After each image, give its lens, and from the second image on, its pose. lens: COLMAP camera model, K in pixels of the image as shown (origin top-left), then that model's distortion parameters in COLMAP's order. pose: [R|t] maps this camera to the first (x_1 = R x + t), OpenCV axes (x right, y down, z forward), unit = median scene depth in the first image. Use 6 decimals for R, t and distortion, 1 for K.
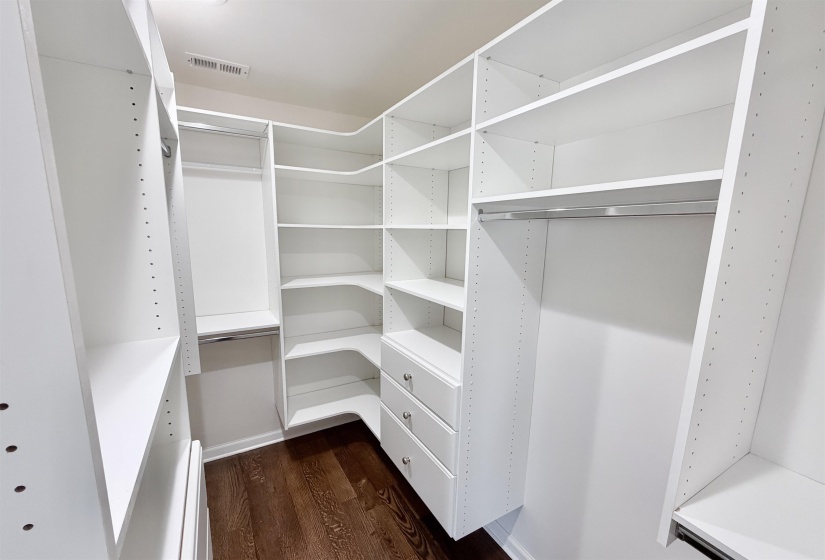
lens RADIAL K [[337.7, 0, 412.8], [0, 337.7, 293.4], [0, 0, 1]] dist [0.001104, 0.000193]
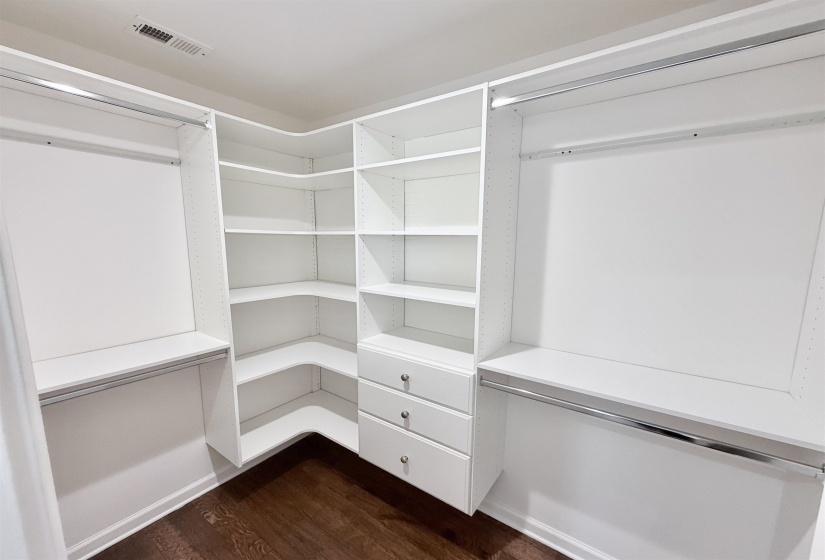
lens RADIAL K [[337.7, 0, 412.8], [0, 337.7, 293.4], [0, 0, 1]] dist [0.001104, 0.000193]
pose [[0.917544, -0.066965, 0.391954, -0.311194], [0.073899, 0.997262, -0.002614, -0.004197], [-0.390706, 0.031364, 0.919981, 0.022889]]
